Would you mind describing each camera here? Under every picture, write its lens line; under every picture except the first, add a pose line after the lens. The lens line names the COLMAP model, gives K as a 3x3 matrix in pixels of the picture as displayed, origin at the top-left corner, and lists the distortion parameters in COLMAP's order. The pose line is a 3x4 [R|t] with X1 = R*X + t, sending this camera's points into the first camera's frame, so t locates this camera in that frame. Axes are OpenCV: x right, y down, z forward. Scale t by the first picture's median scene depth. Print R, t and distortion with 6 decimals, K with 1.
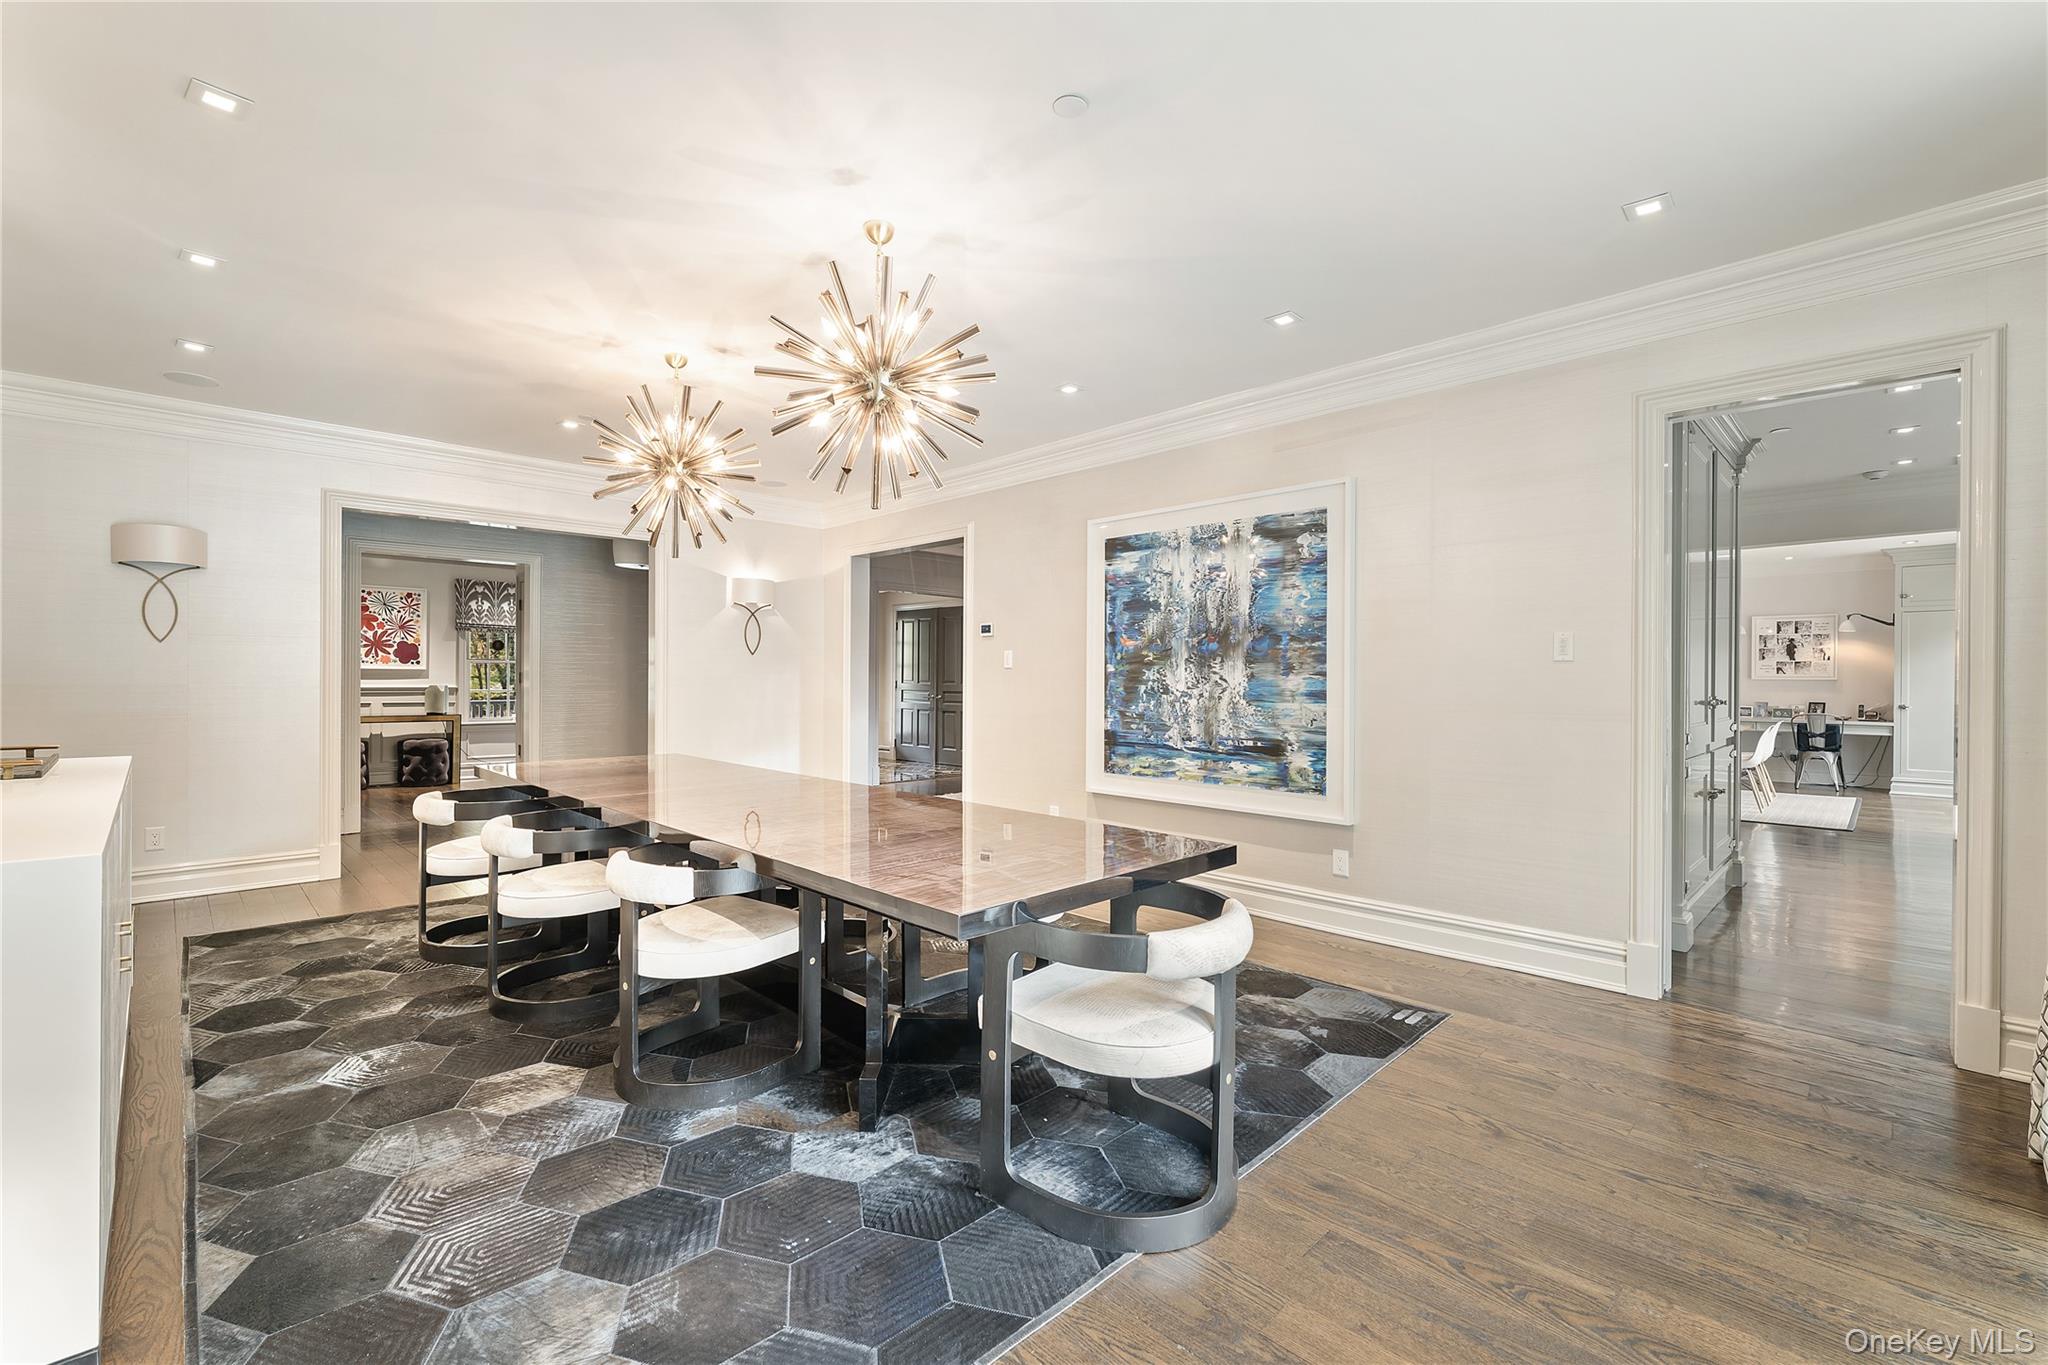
lens RADIAL K [[870.8, 0, 1009.2], [0, 870.8, 682.4], [0, 0, 1]] dist [0.000699, 0.000288]
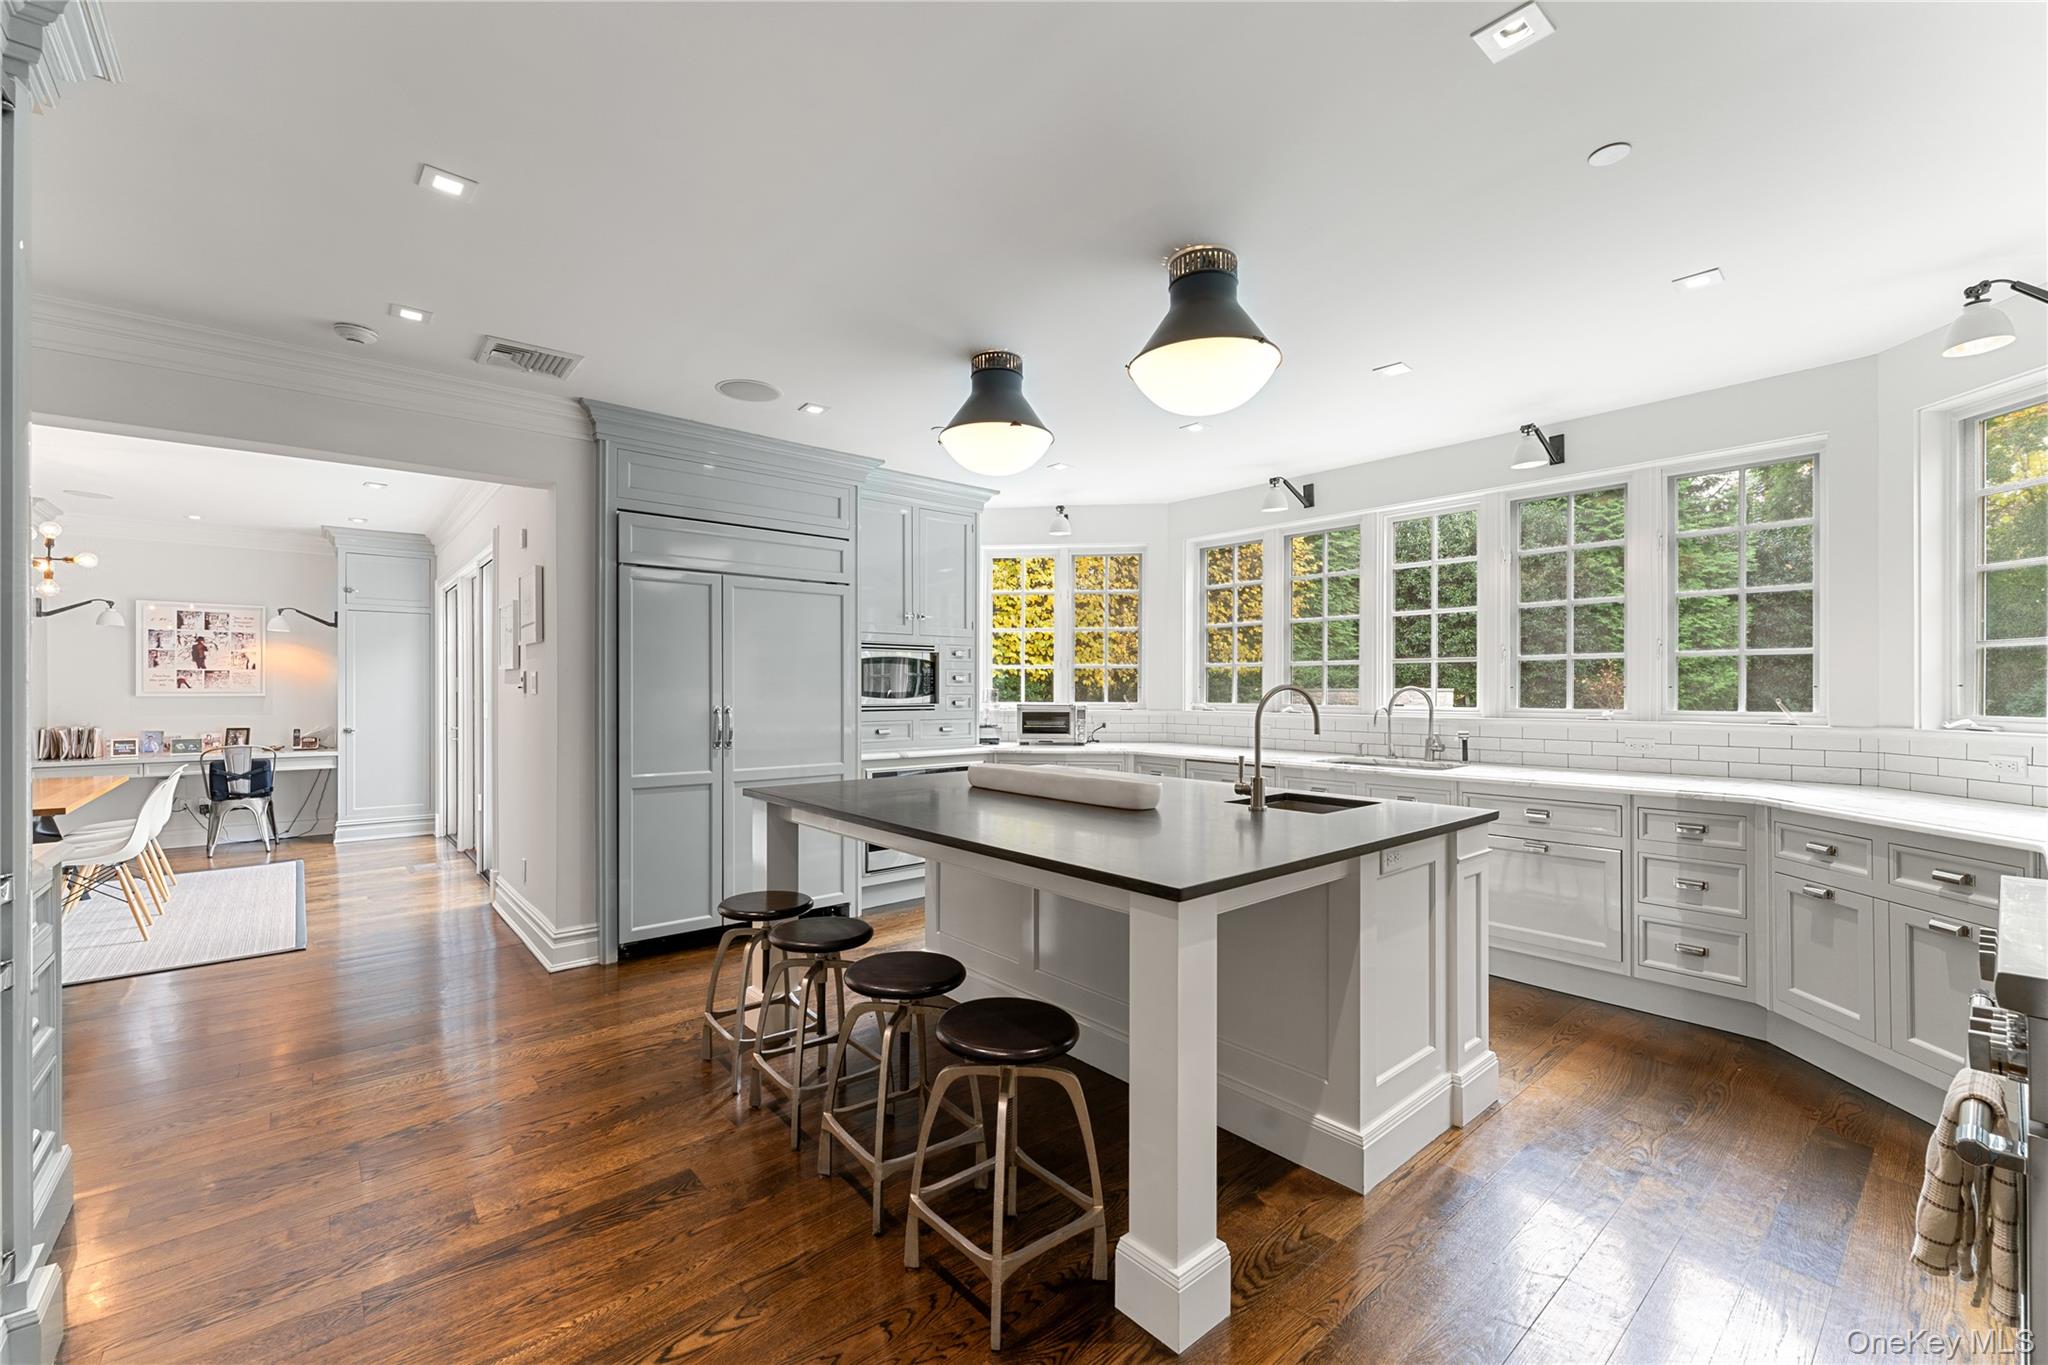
lens RADIAL K [[821.0, 0, 1010.5], [0, 821.0, 690.0], [0, 0, 1]] dist [0.000348, 0.000210]
pose [[0.059729, -0.004840, 0.998203, 0.293260], [0.004049, 0.999981, 0.004607, -0.008902], [-0.998206, 0.003766, 0.059748, 0.327939]]
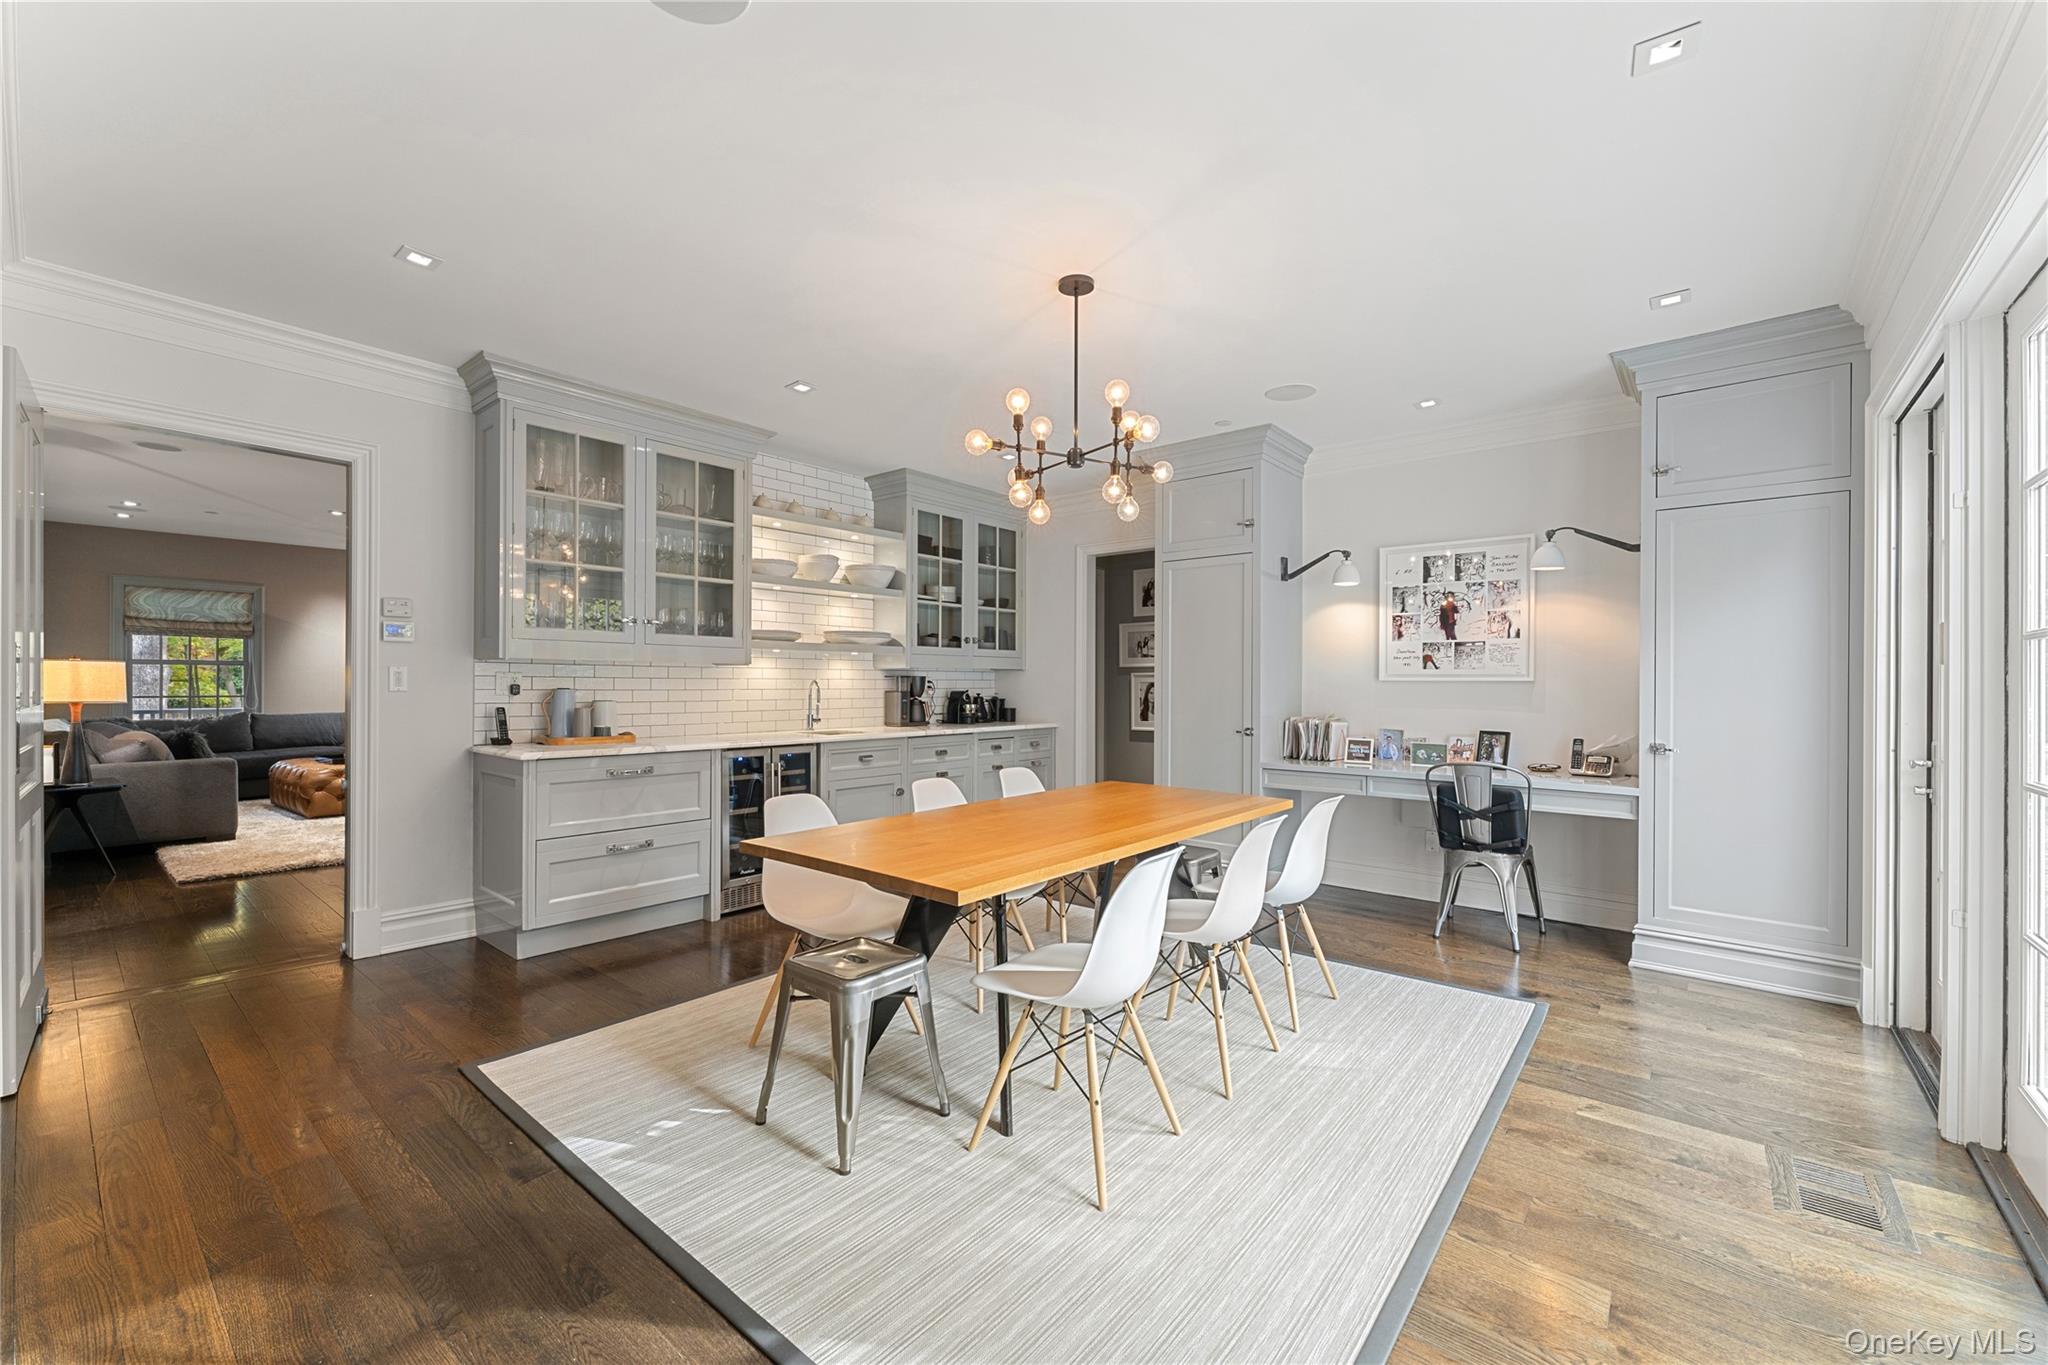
lens RADIAL K [[821.0, 0, 1021.4], [0, 821.0, 681.3], [0, 0, 1]] dist [0.000348, 0.000210]
pose [[0.994553, 0.009074, 0.103837, 0.642777], [-0.007728, 0.999881, -0.013363, 0.004377], [-0.103945, 0.012488, 0.994505, 0.606006]]
